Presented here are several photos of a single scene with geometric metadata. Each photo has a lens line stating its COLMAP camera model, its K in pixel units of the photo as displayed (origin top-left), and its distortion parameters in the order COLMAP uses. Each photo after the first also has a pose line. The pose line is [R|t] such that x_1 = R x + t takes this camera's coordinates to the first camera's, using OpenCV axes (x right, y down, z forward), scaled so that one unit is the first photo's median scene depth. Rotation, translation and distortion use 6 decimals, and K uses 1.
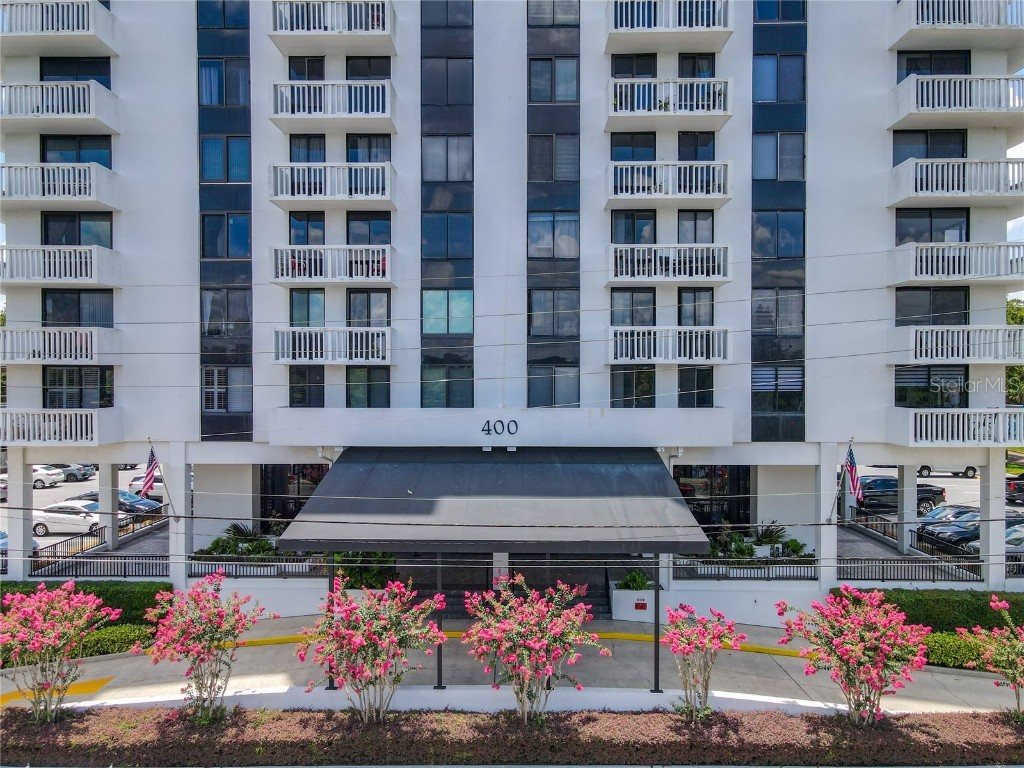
lens RADIAL K [[750.4, 0, 512.0], [0, 750.4, 384.0], [0, 0, 1]] dist [-0.000437, -0.003600]
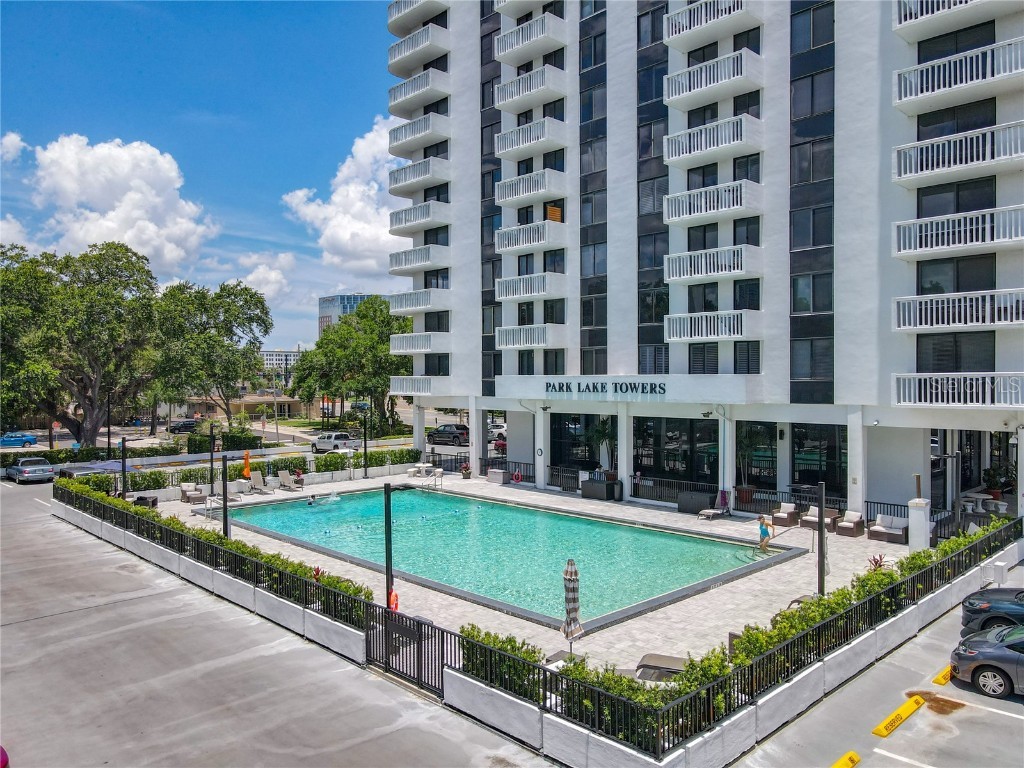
lens RADIAL K [[750.4, 0, 512.0], [0, 750.4, 384.0], [0, 0, 1]] dist [-0.000437, -0.003600]
pose [[0.706950, 0.004485, -0.707249, 0.858134], [0.006596, 0.999895, 0.012934, 0.027209], [0.707232, -0.013808, 0.706846, -0.170674]]
